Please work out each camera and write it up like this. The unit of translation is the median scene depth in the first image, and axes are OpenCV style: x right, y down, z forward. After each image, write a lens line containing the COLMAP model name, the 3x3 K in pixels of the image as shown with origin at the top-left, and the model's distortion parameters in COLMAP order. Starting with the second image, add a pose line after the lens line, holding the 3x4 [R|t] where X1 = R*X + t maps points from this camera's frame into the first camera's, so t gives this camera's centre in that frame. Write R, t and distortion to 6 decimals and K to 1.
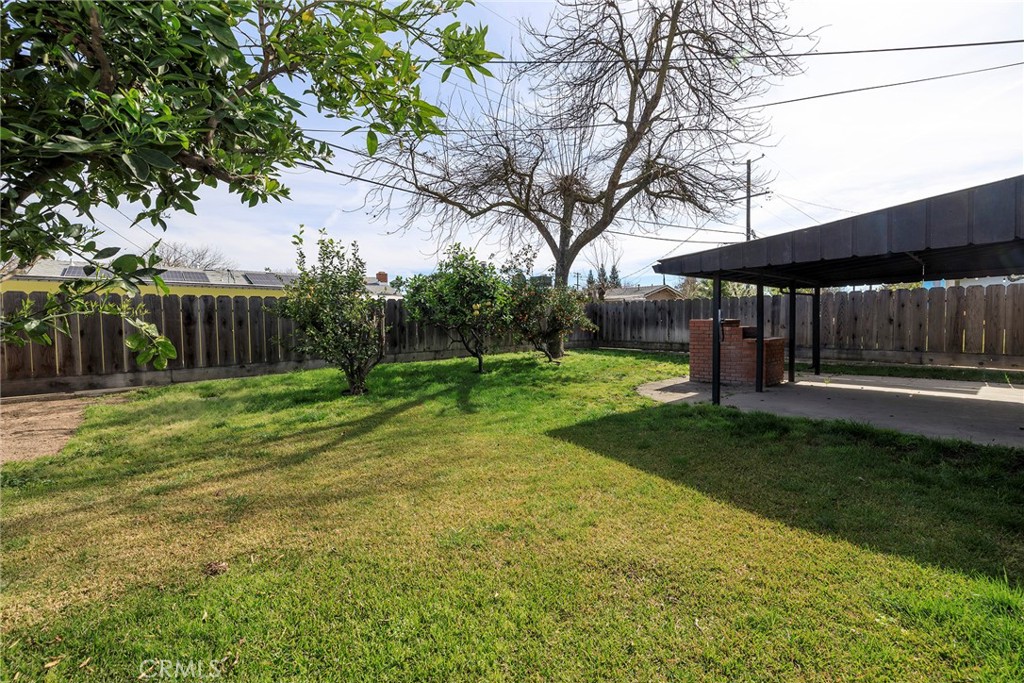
lens RADIAL K [[435.3, 0, 509.3], [0, 435.3, 343.3], [0, 0, 1]] dist [0.000668, 0.000538]
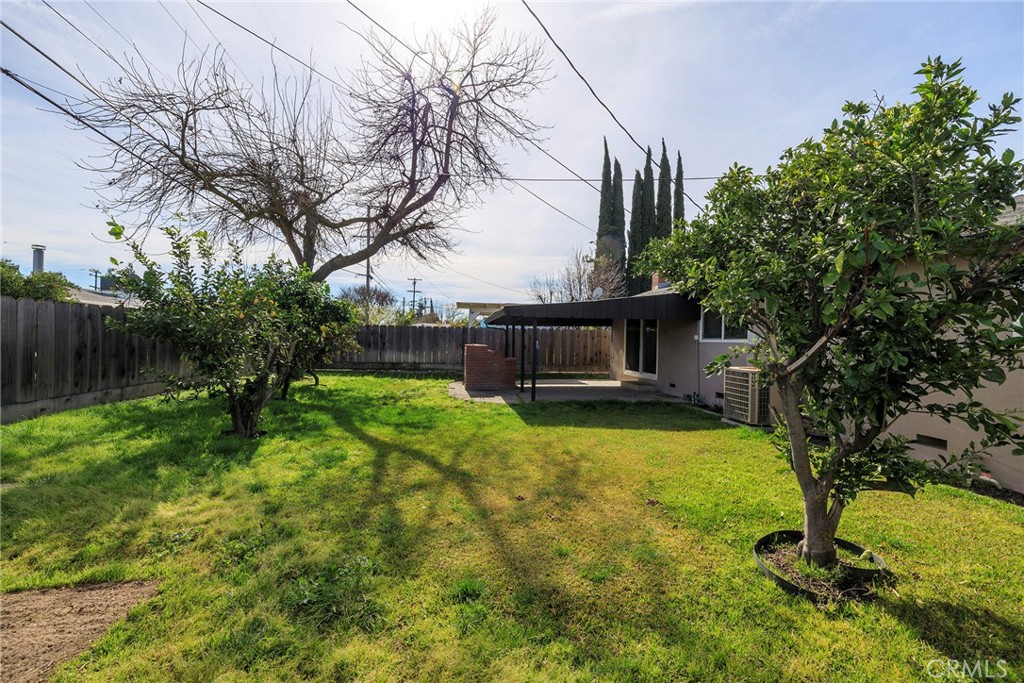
lens RADIAL K [[435.3, 0, 510.8], [0, 435.3, 340.5], [0, 0, 1]] dist [0.000668, 0.000538]
pose [[0.548365, 0.021649, 0.835959, -0.600246], [0.022383, 0.998927, -0.040553, -0.008604], [-0.835940, 0.040949, 0.547292, 0.135677]]
